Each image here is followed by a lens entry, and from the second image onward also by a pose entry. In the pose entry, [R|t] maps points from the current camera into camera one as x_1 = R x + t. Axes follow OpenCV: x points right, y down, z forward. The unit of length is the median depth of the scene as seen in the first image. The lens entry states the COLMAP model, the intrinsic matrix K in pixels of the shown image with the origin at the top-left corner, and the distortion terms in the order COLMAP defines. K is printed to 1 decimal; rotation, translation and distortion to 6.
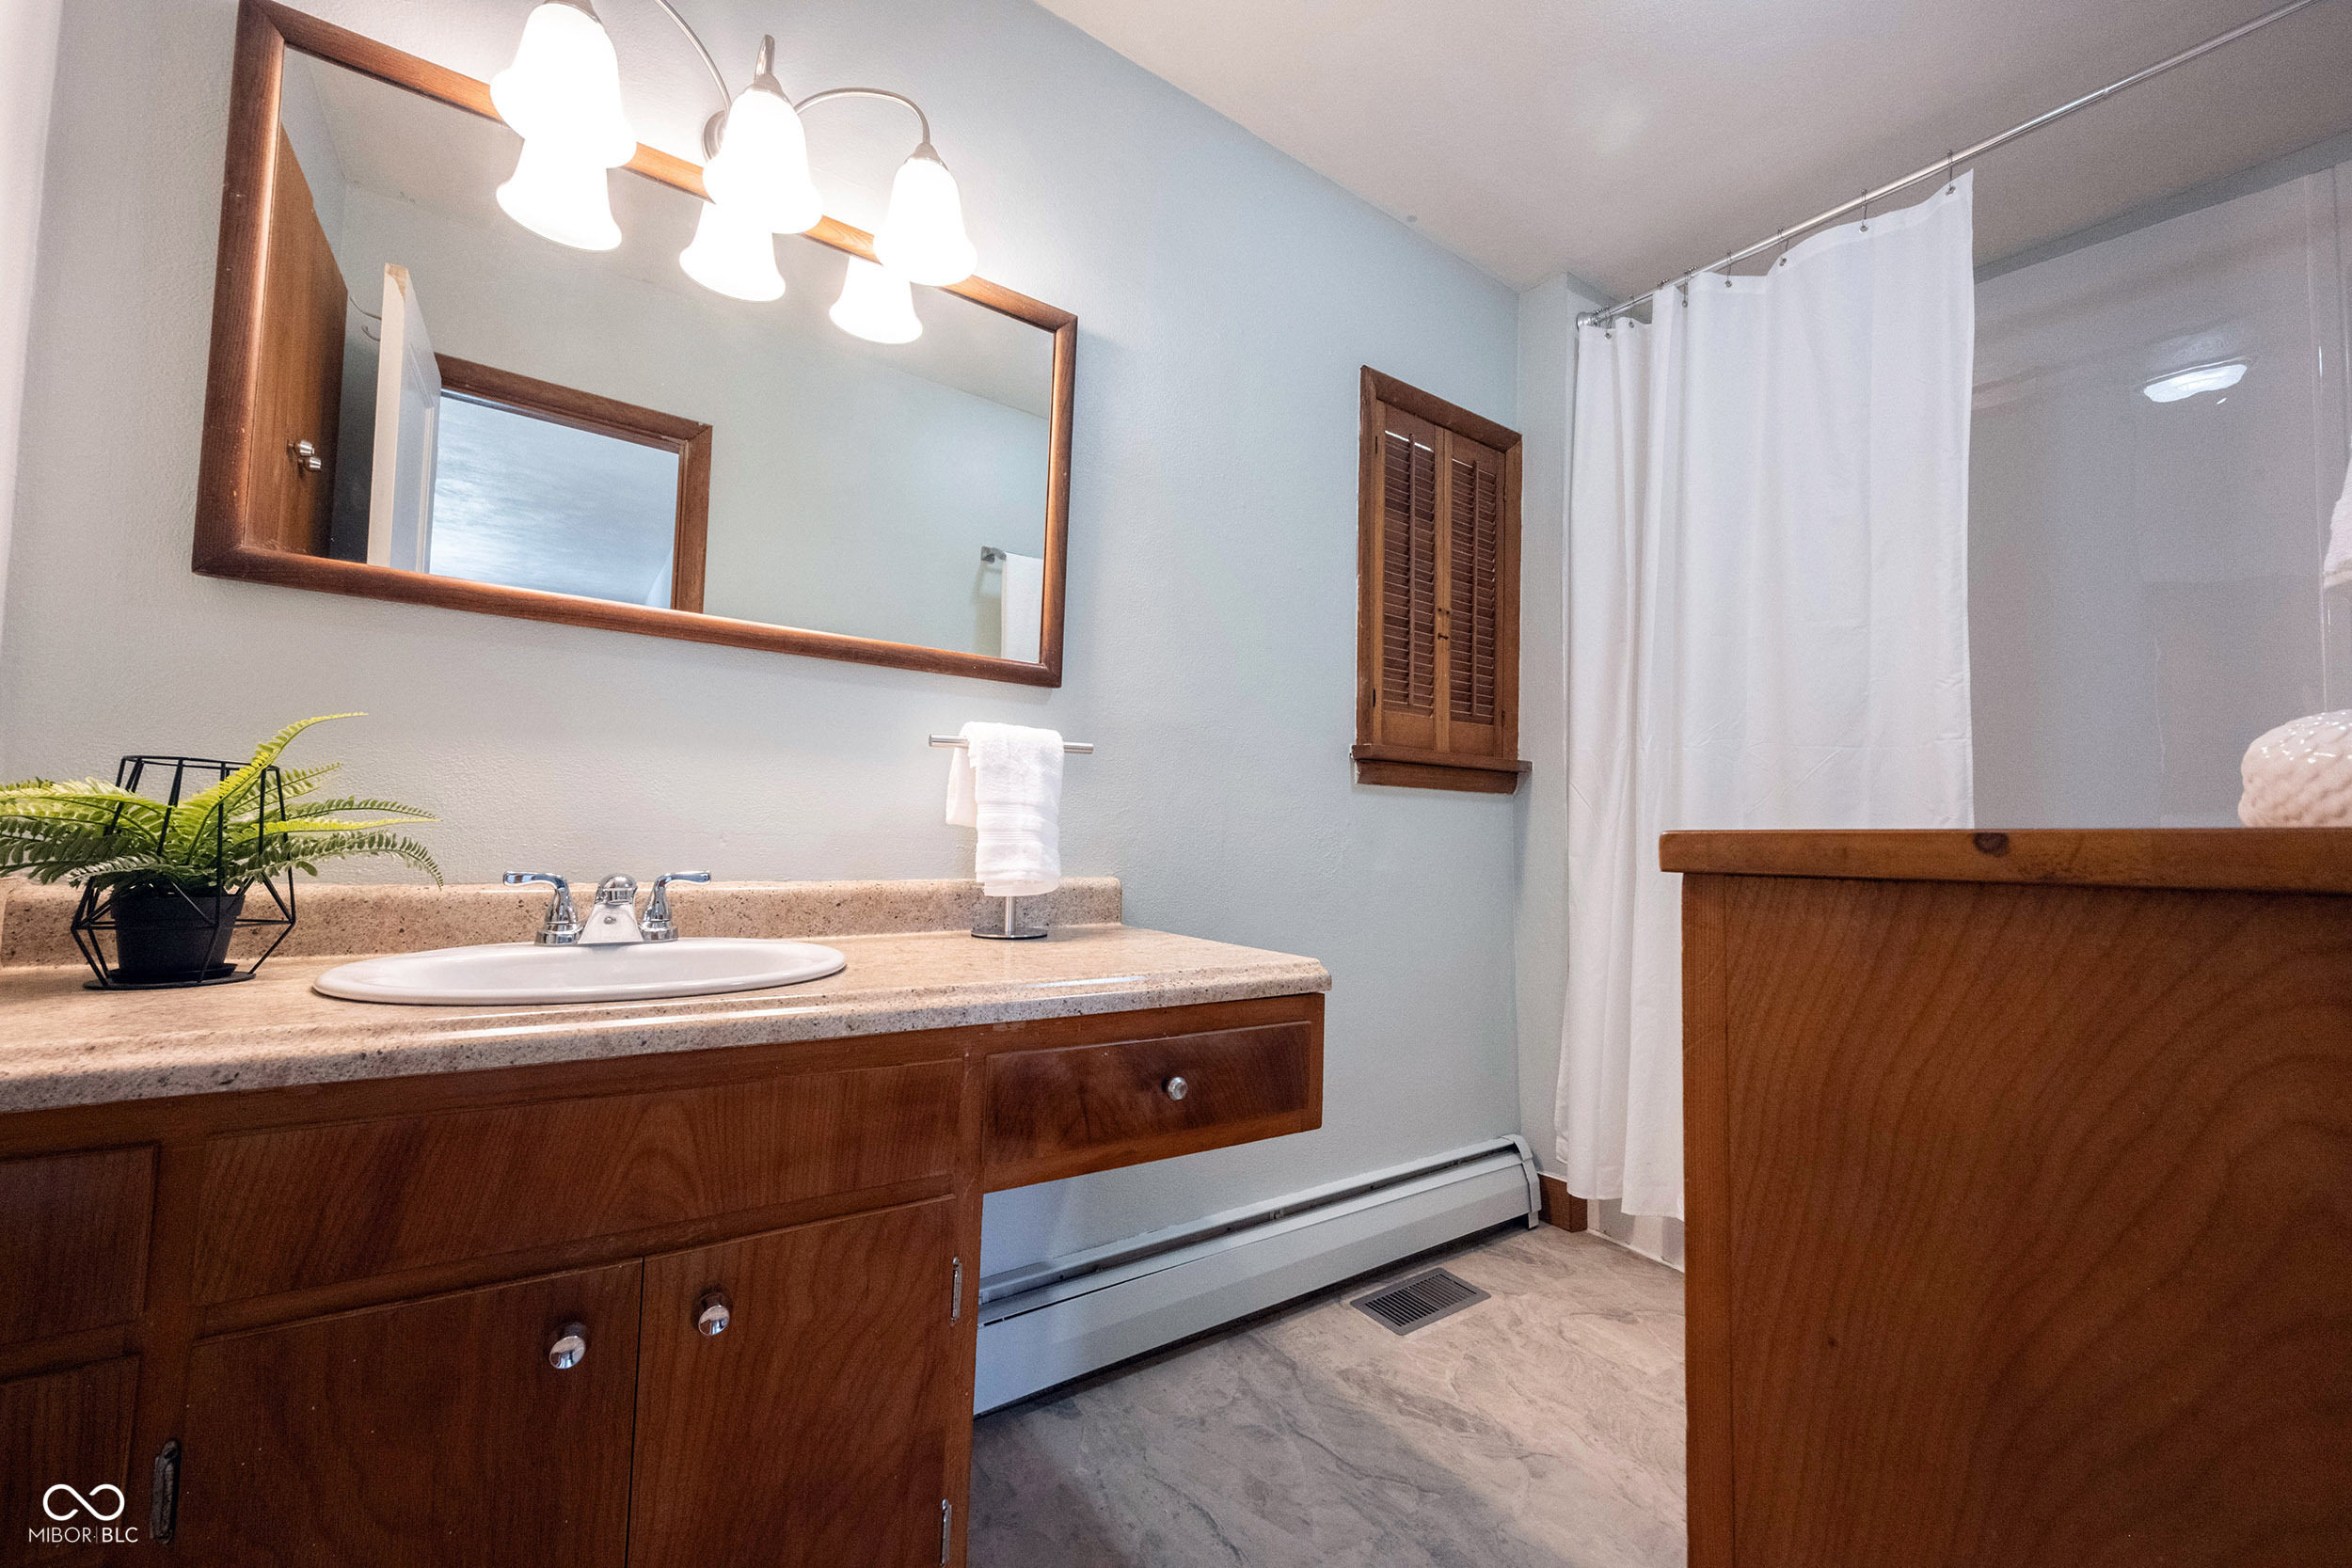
lens RADIAL K [[941.0, 0, 1177.4], [0, 941.0, 789.3], [0, 0, 1]] dist [-0.002078, 0.000780]
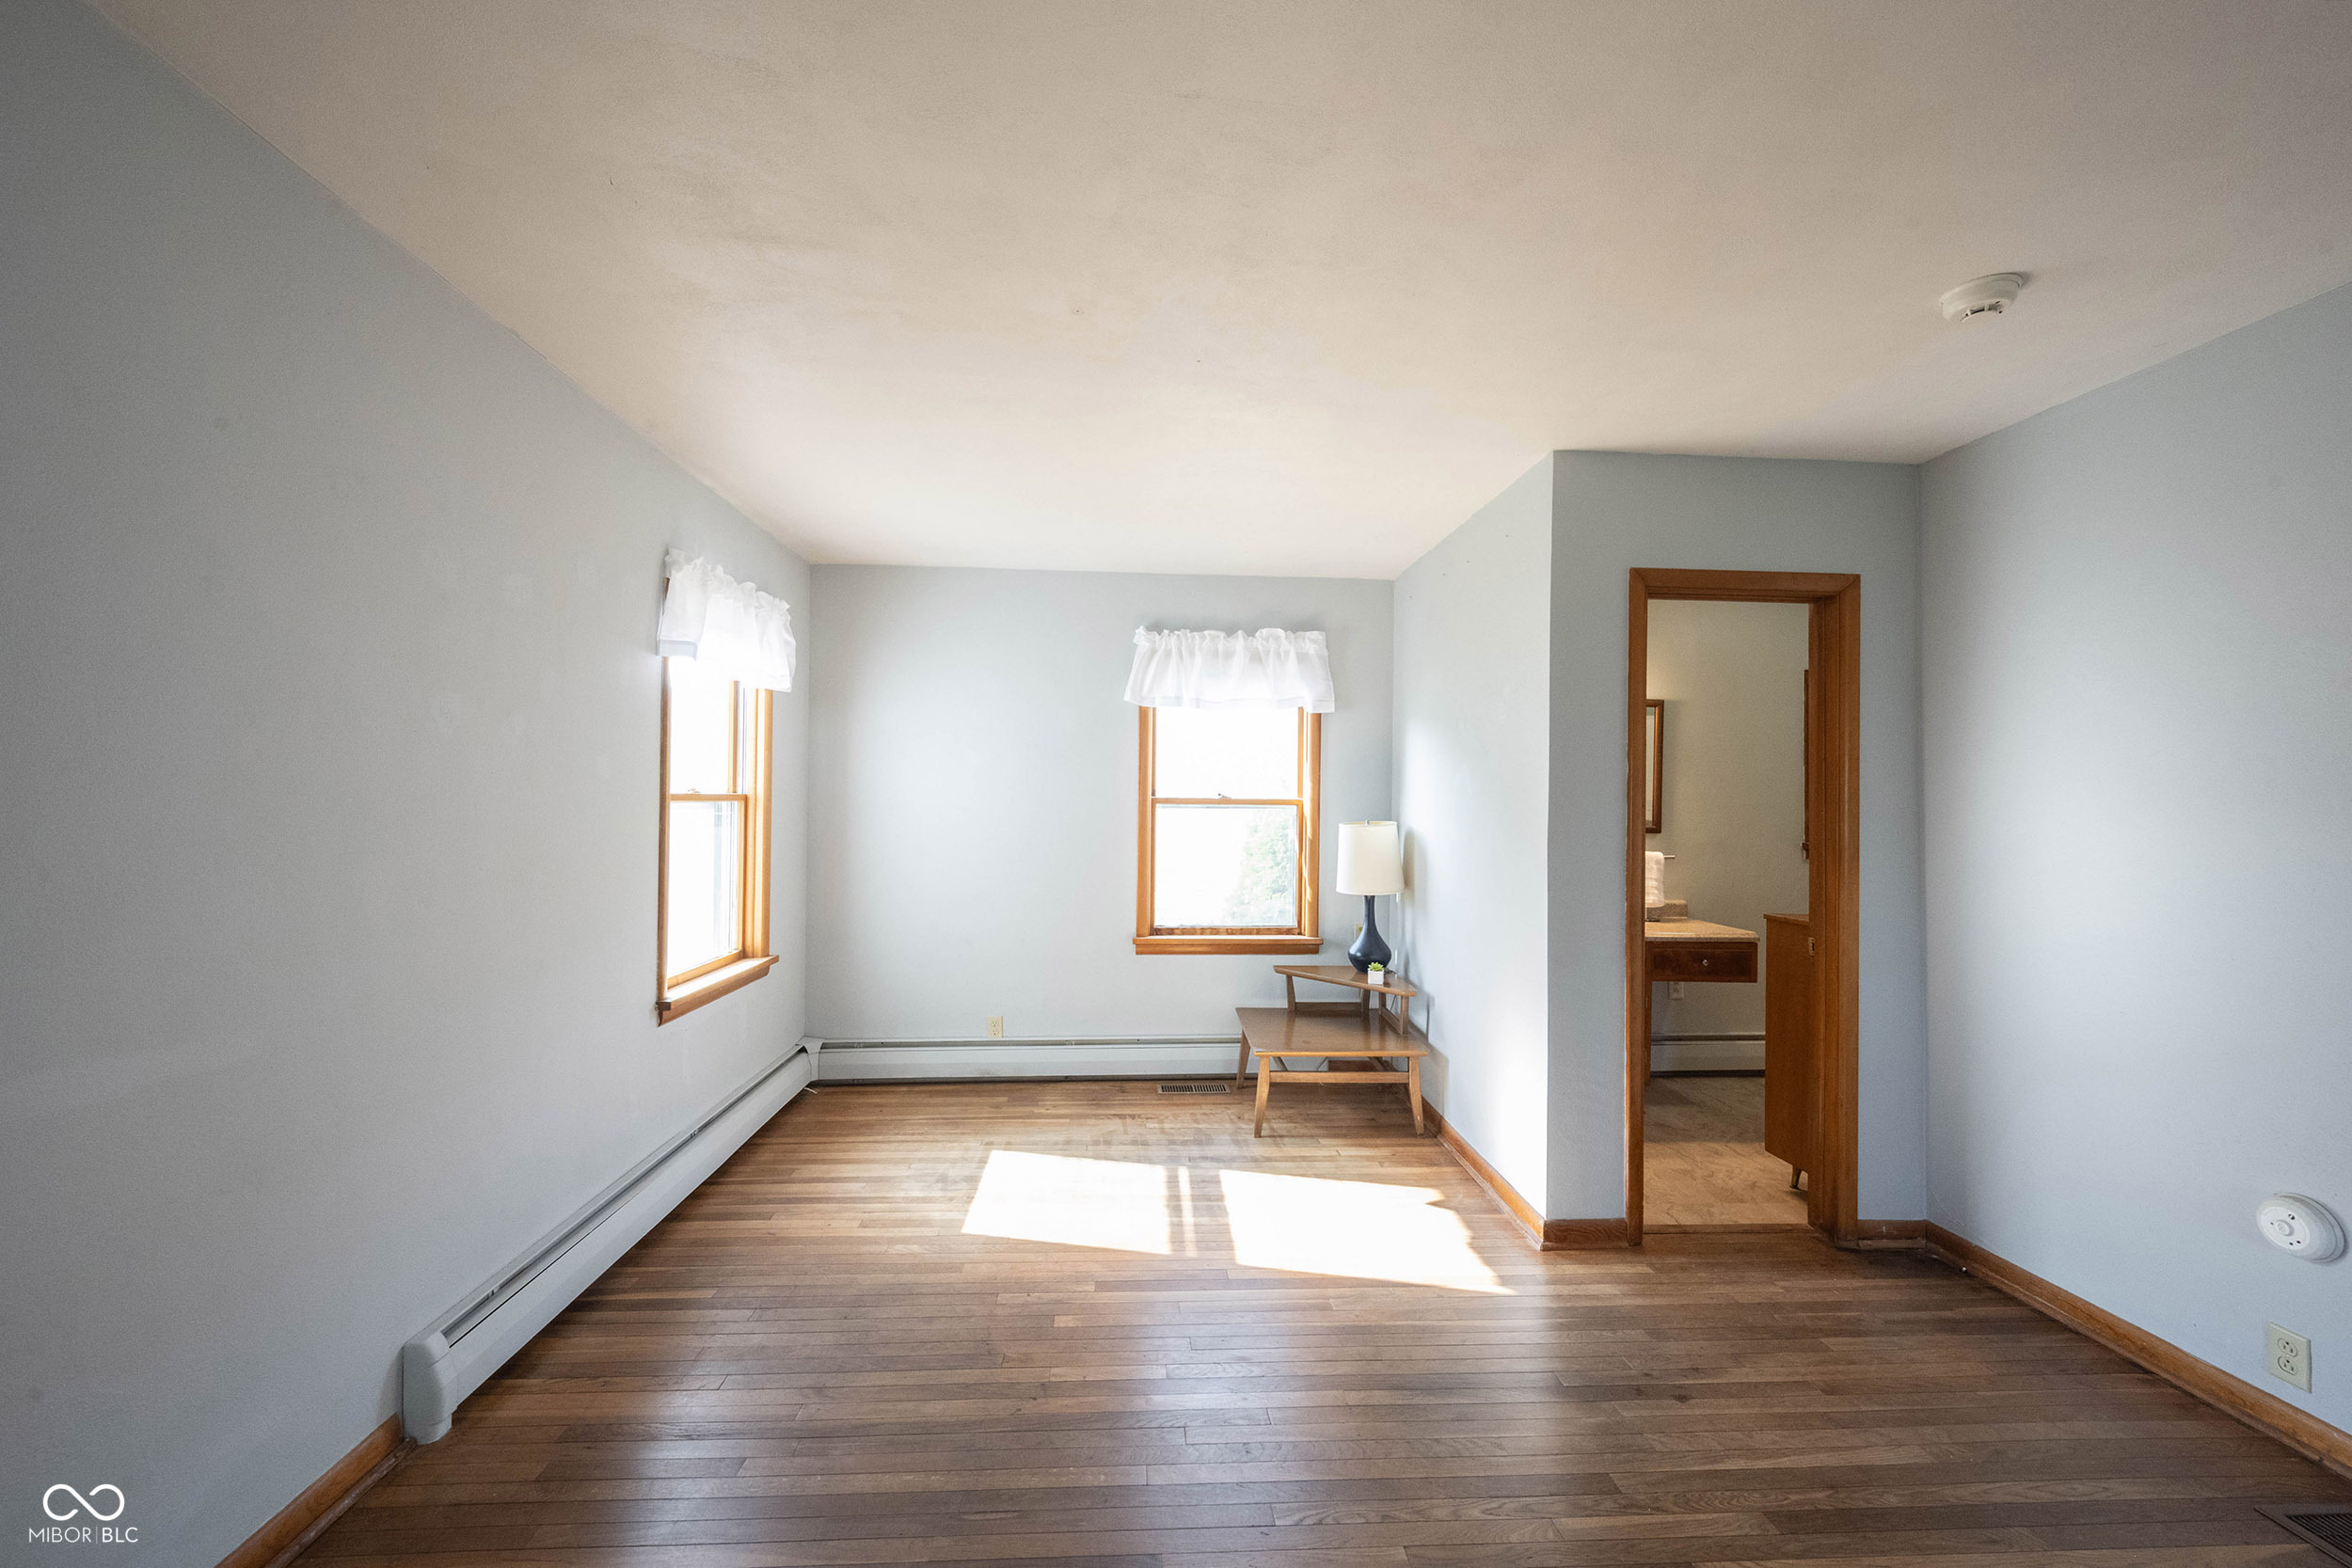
lens RADIAL K [[941.0, 0, 1172.3], [0, 941.0, 792.4], [0, 0, 1]] dist [-0.002078, 0.000780]
pose [[0.847620, -0.020271, -0.530217, 0.096070], [0.037989, 0.999024, 0.022536, -0.254304], [0.529242, -0.039244, 0.847563, -1.575530]]
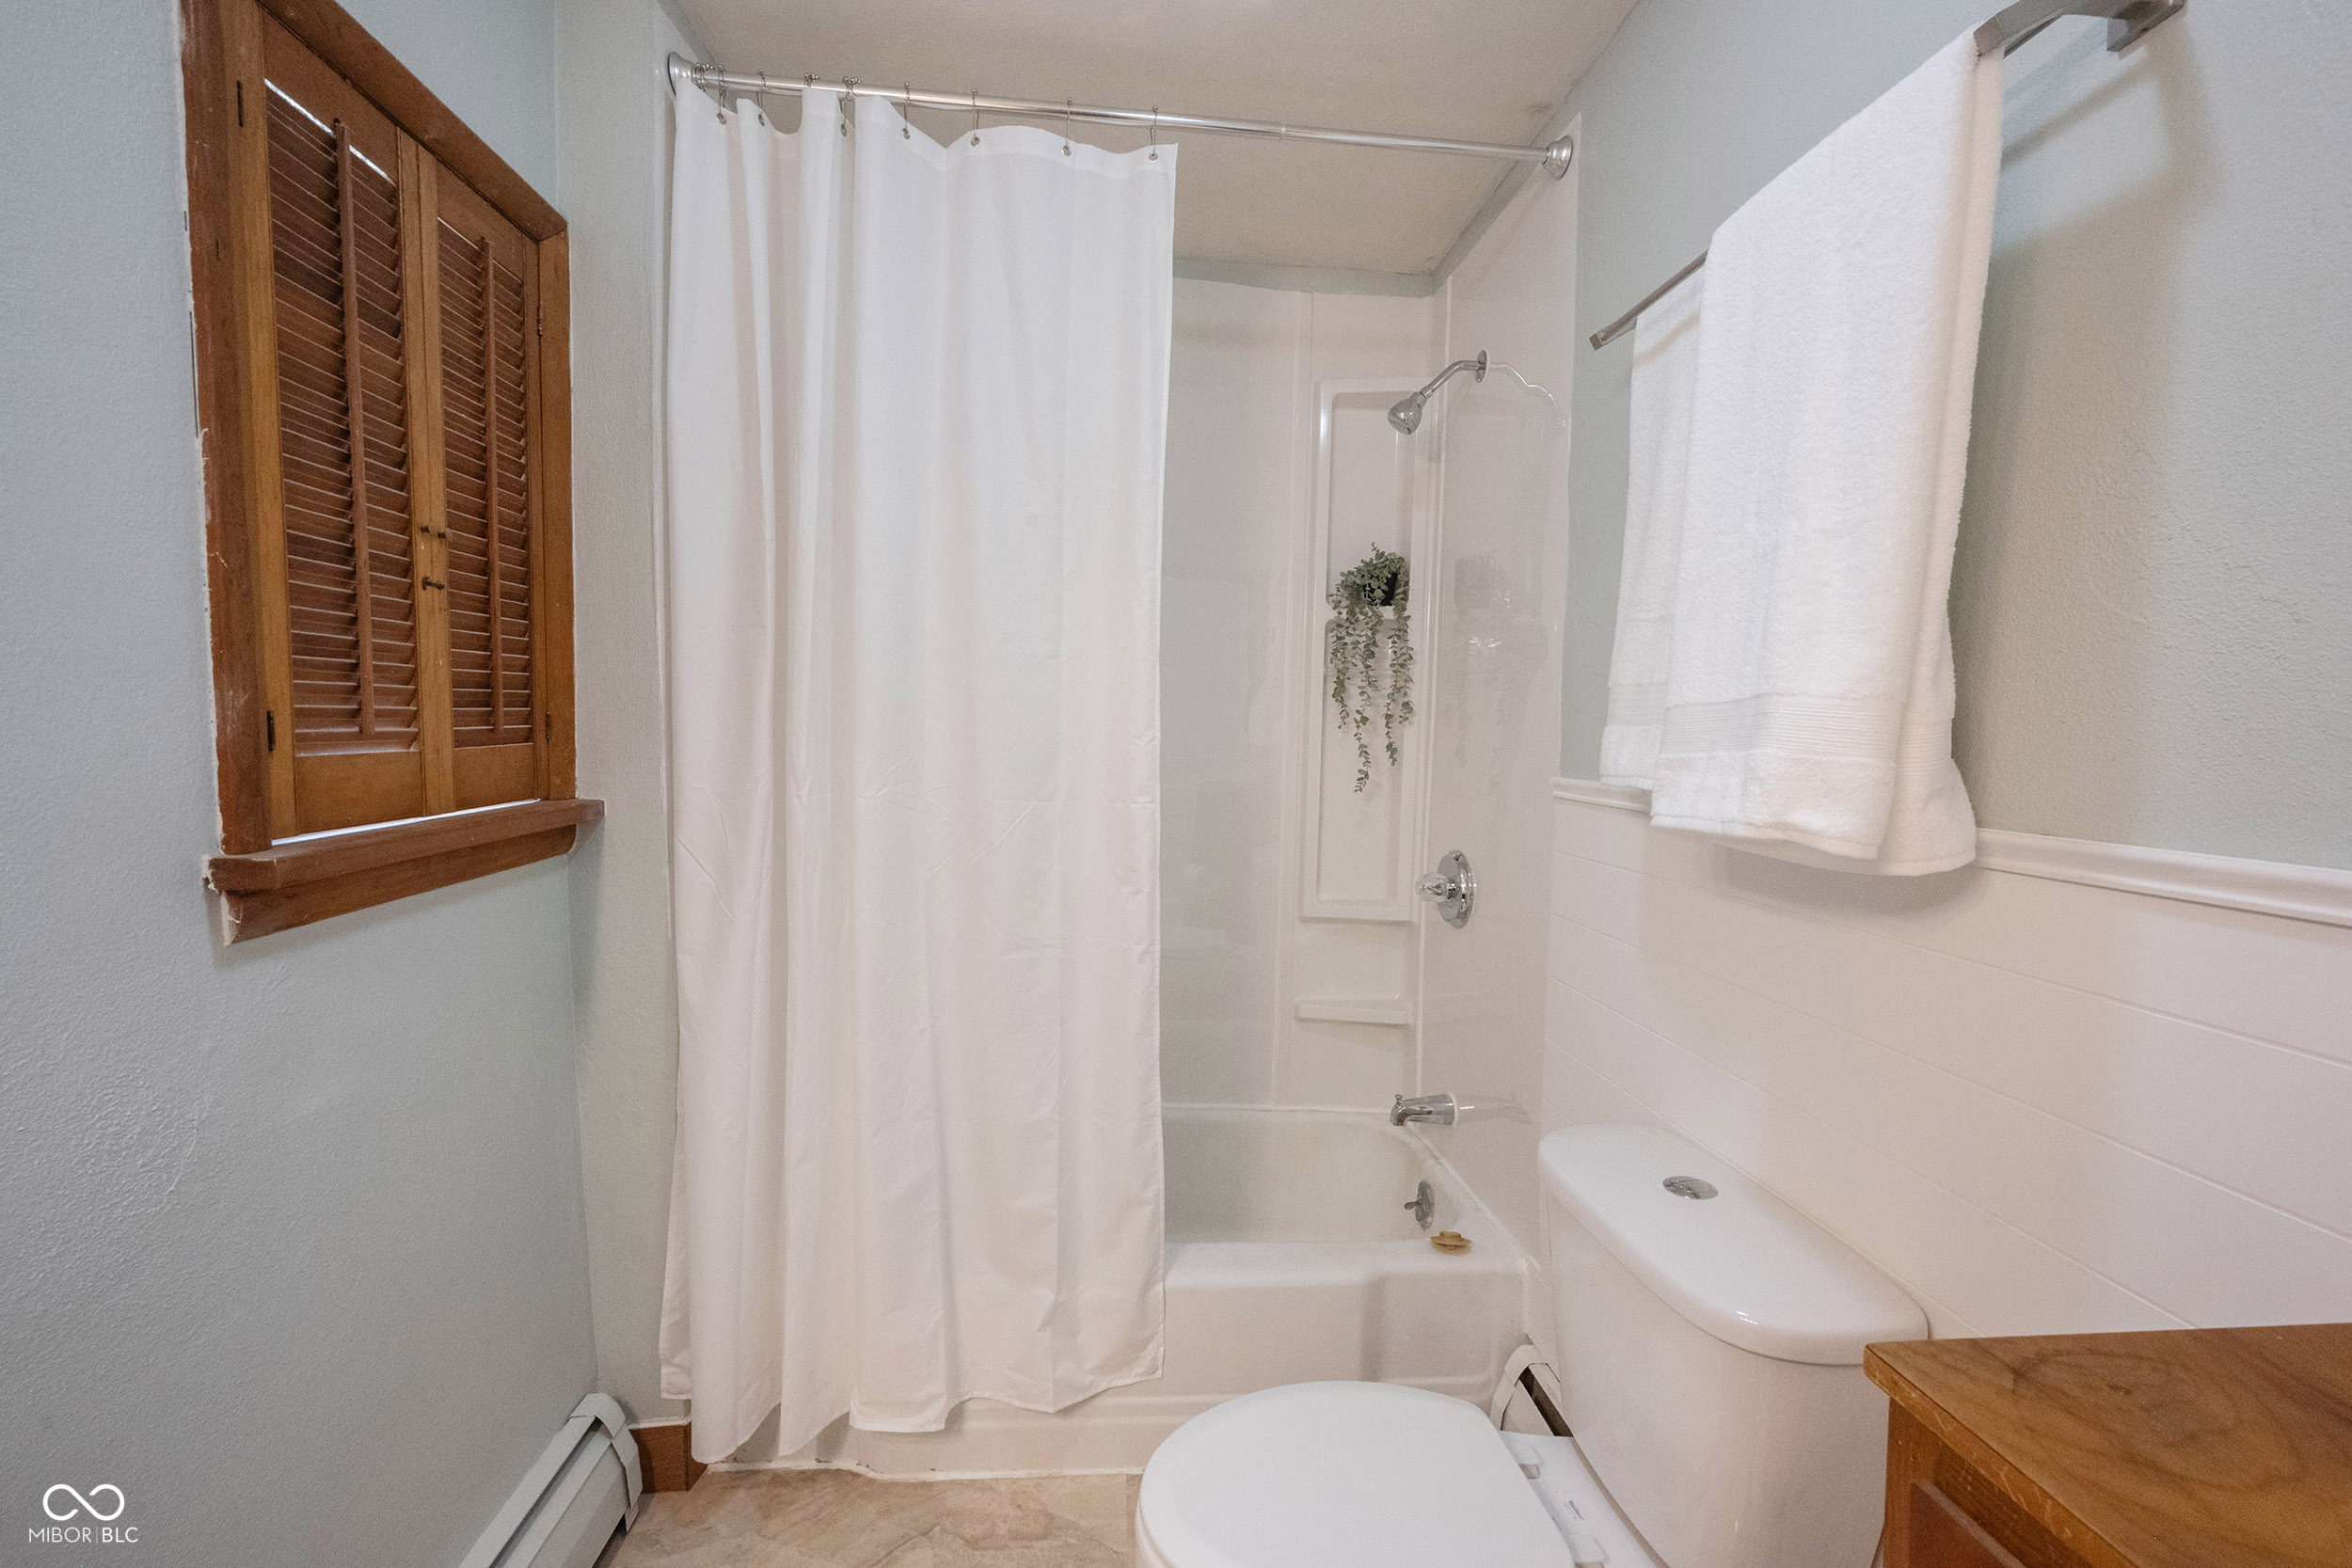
lens RADIAL K [[941.0, 0, 1173.9], [0, 941.0, 783.2], [0, 0, 1]] dist [-0.002078, 0.000780]
pose [[0.510825, -0.068787, 0.856928, 0.046826], [-0.053030, 0.992374, 0.111271, -0.133941], [-0.858047, -0.102283, 0.503282, 0.397531]]
